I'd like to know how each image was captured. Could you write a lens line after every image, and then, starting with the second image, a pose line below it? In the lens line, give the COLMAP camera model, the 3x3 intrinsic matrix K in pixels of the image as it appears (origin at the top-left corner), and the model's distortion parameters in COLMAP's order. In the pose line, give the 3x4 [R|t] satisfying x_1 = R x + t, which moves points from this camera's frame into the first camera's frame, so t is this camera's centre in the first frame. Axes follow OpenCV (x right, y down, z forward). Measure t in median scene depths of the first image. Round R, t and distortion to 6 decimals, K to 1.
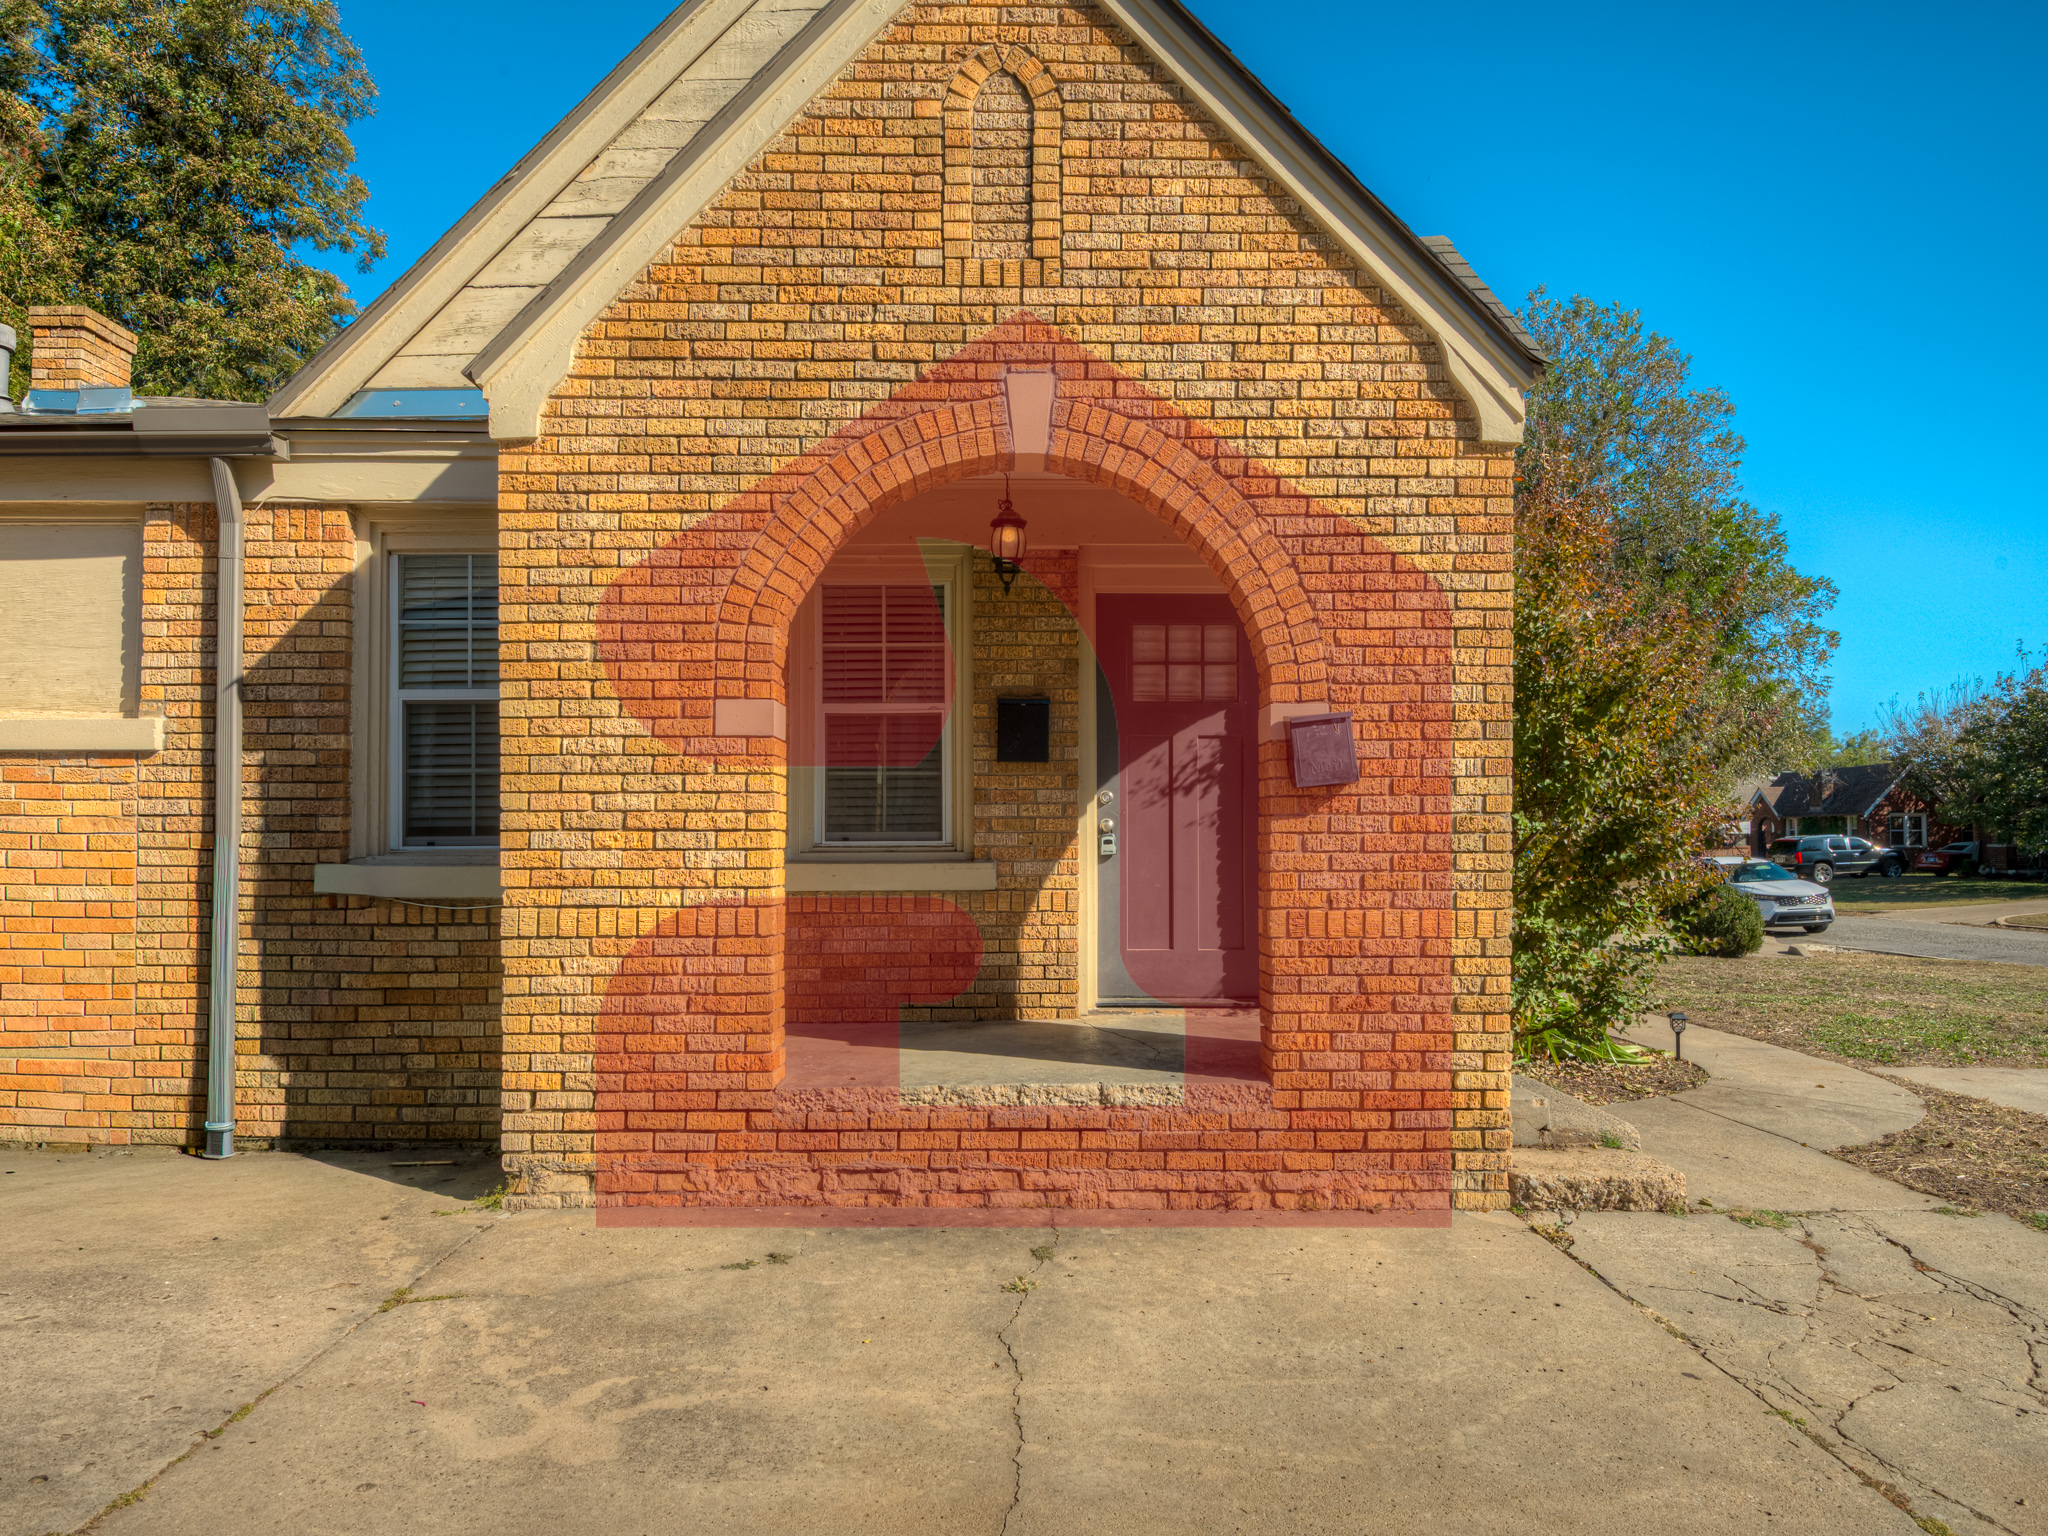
lens RADIAL K [[1193.5, 0, 1038.3], [0, 1193.5, 782.2], [0, 0, 1]] dist [-0.002405, -0.011523]
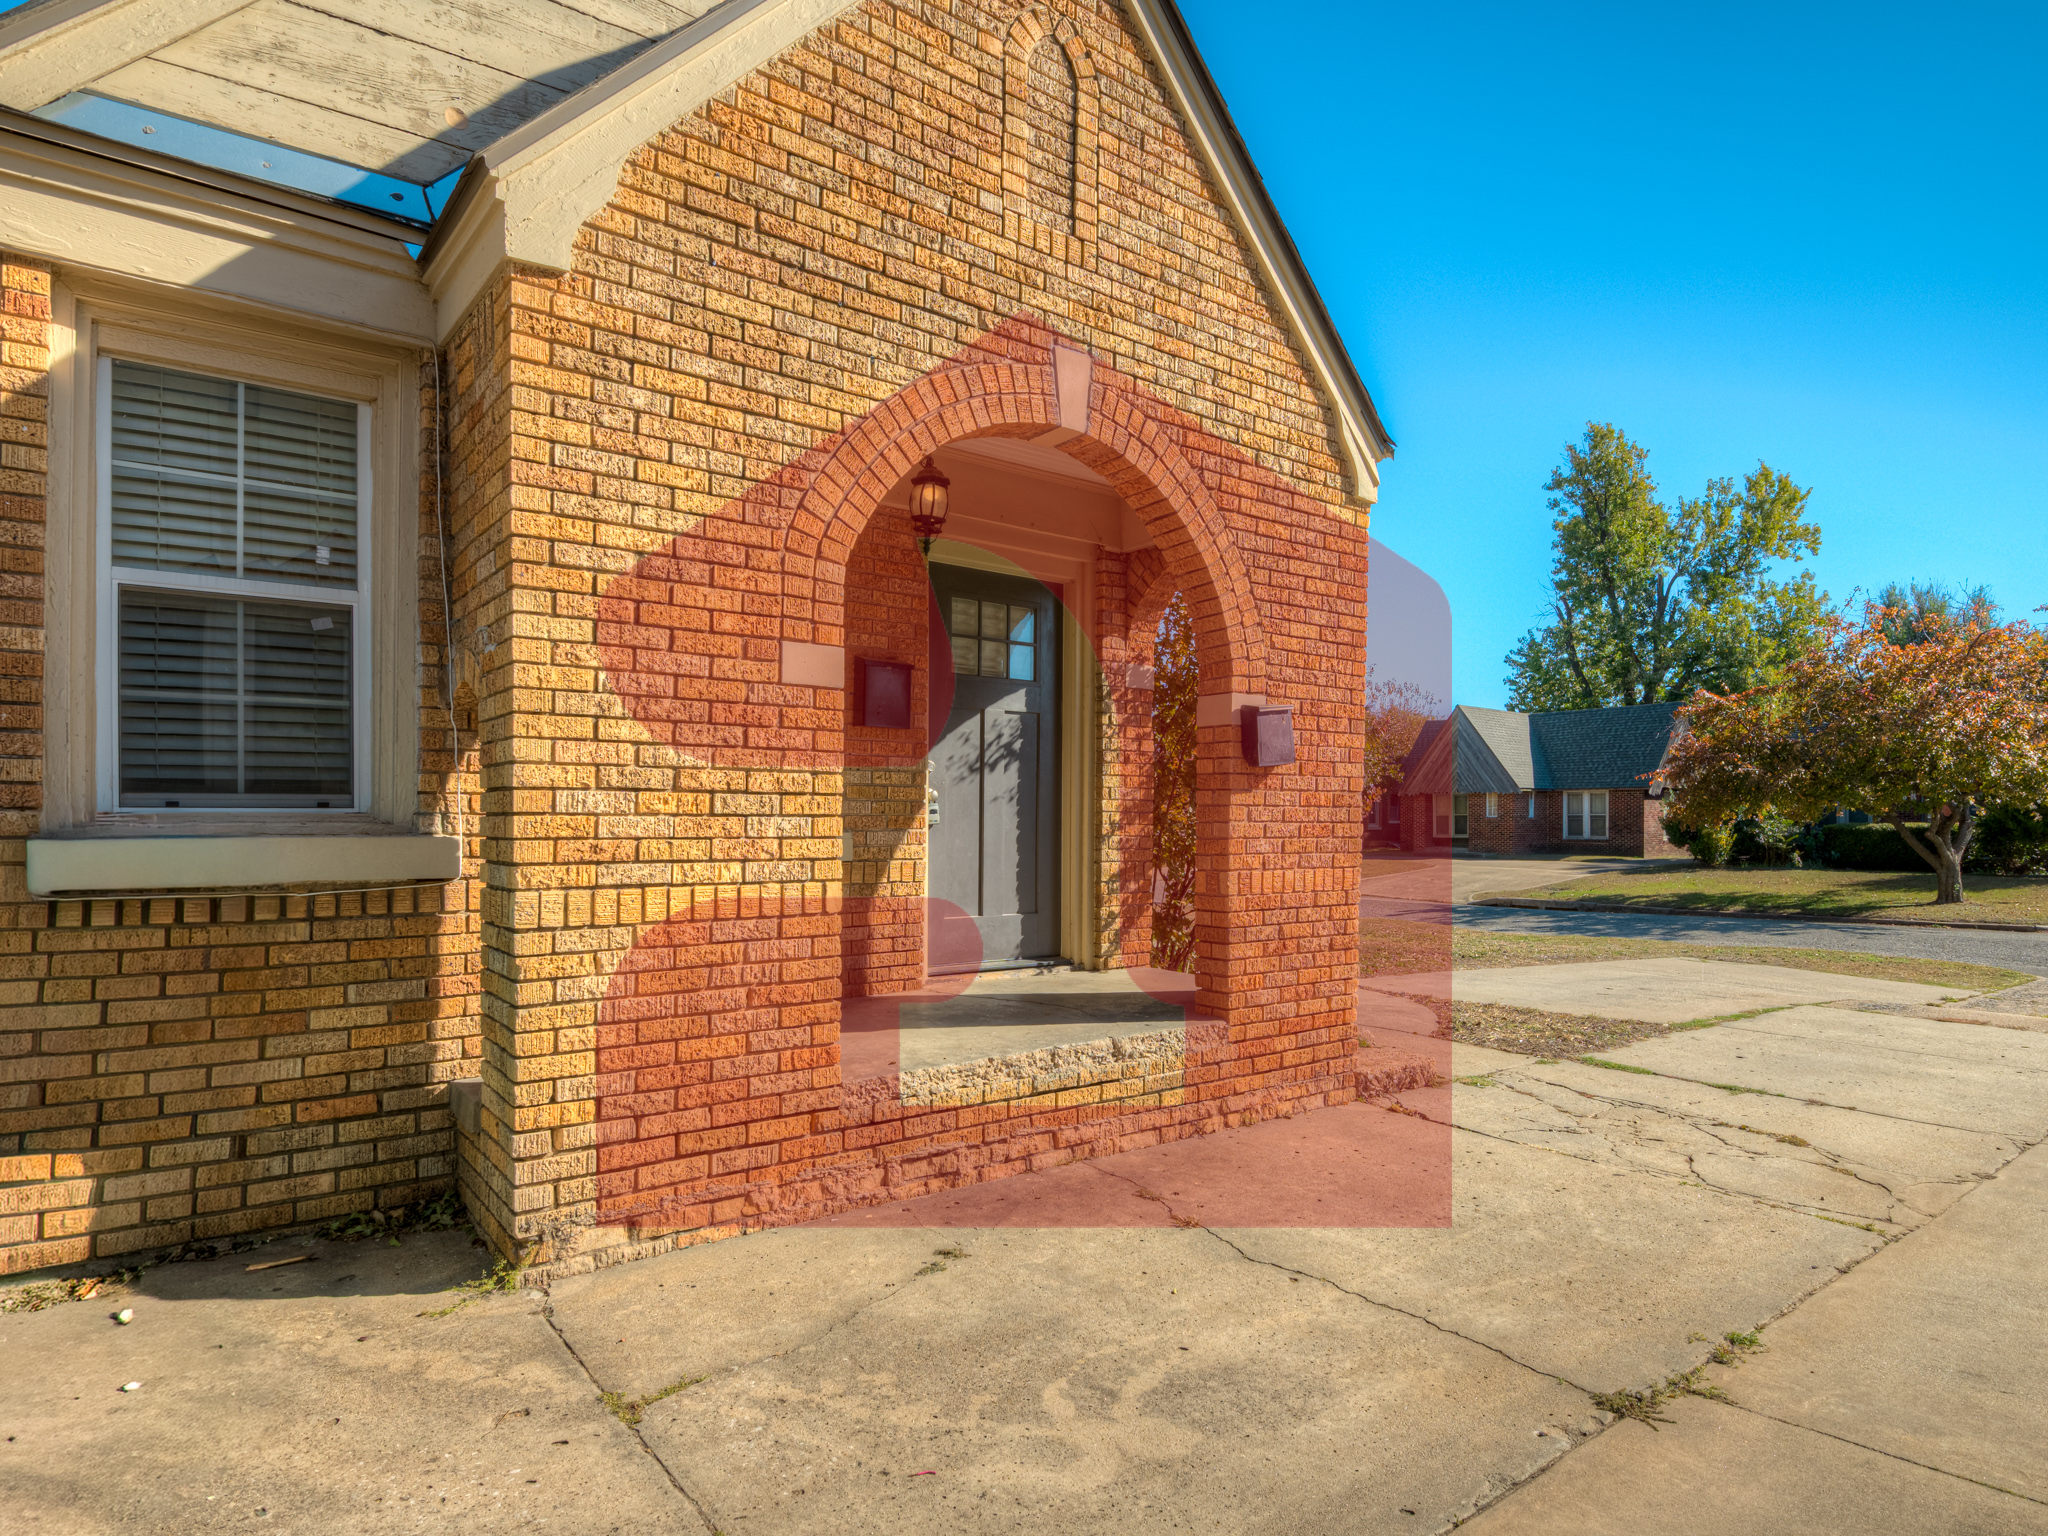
lens RADIAL K [[1193.5, 0, 1080.7], [0, 1193.5, 788.6], [0, 0, 1]] dist [-0.002405, -0.011523]
pose [[0.776844, 0.022185, 0.629302, -0.638975], [-0.038934, 0.999159, 0.012838, 0.017293], [-0.628488, -0.034475, 0.777055, 0.194549]]
